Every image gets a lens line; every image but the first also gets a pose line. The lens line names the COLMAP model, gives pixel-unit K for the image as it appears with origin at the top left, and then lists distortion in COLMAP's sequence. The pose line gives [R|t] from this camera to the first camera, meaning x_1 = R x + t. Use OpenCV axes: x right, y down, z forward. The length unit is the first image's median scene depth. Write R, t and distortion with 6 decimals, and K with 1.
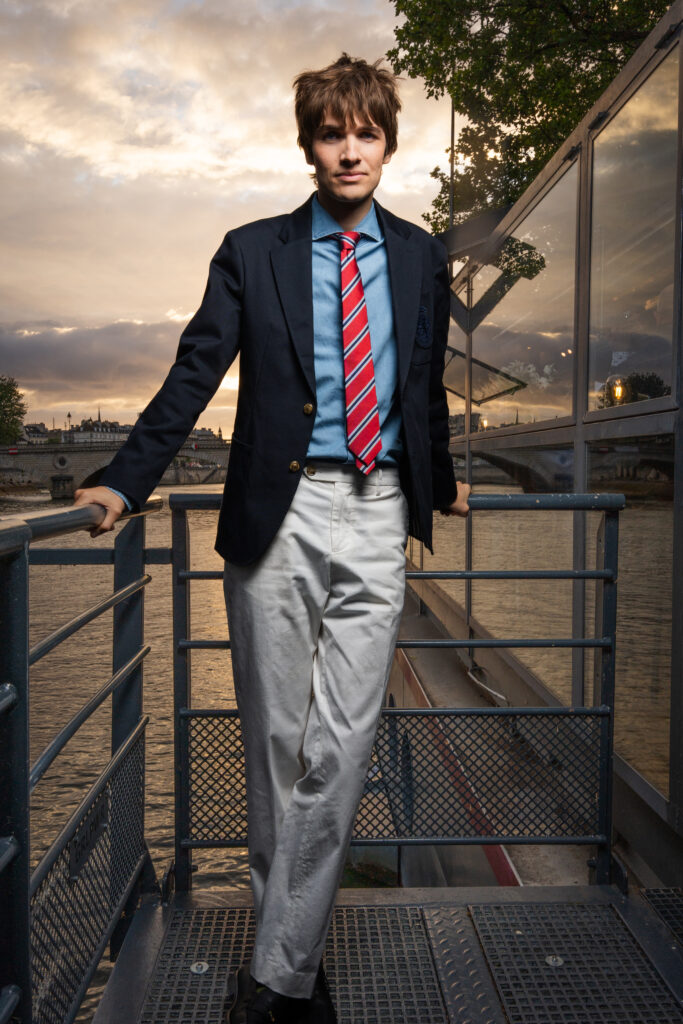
lens RADIAL K [[831.6, 0, 341.5], [0, 831.6, 512.0], [0, 0, 1]] dist [0.009084, 0.014159]
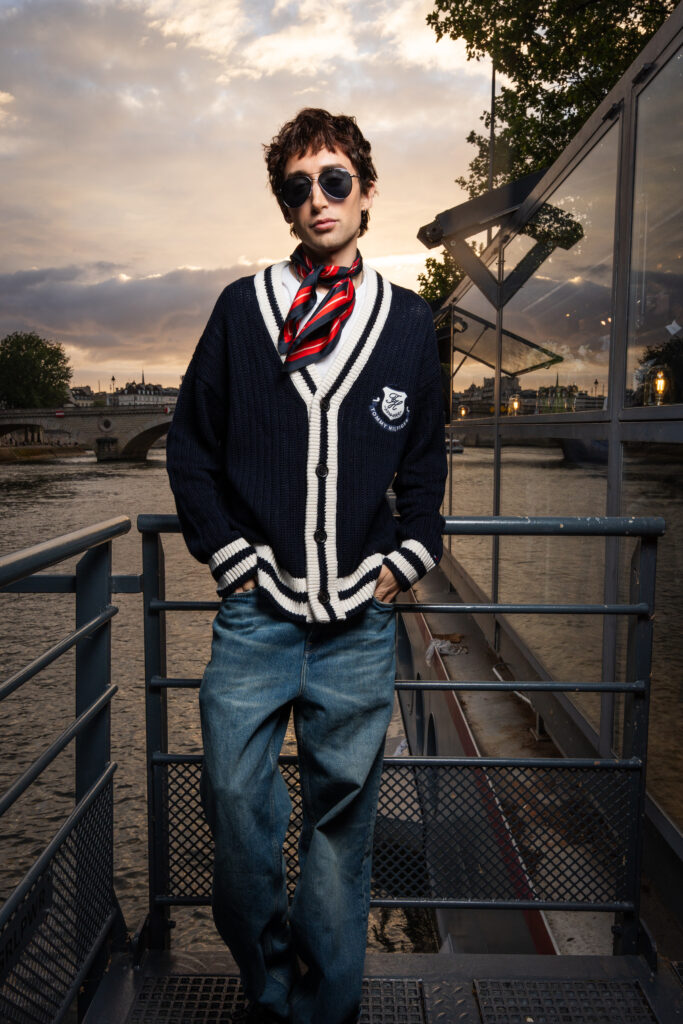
lens RADIAL K [[818.8, 0, 338.9], [0, 818.8, 505.8], [0, 0, 1]] dist [0.001881, -0.010162]
pose [[0.998662, 0.007381, -0.051178, 0.046950], [-0.005301, 0.999159, 0.040670, -0.064027], [0.051435, -0.040345, 0.997861, 0.138455]]
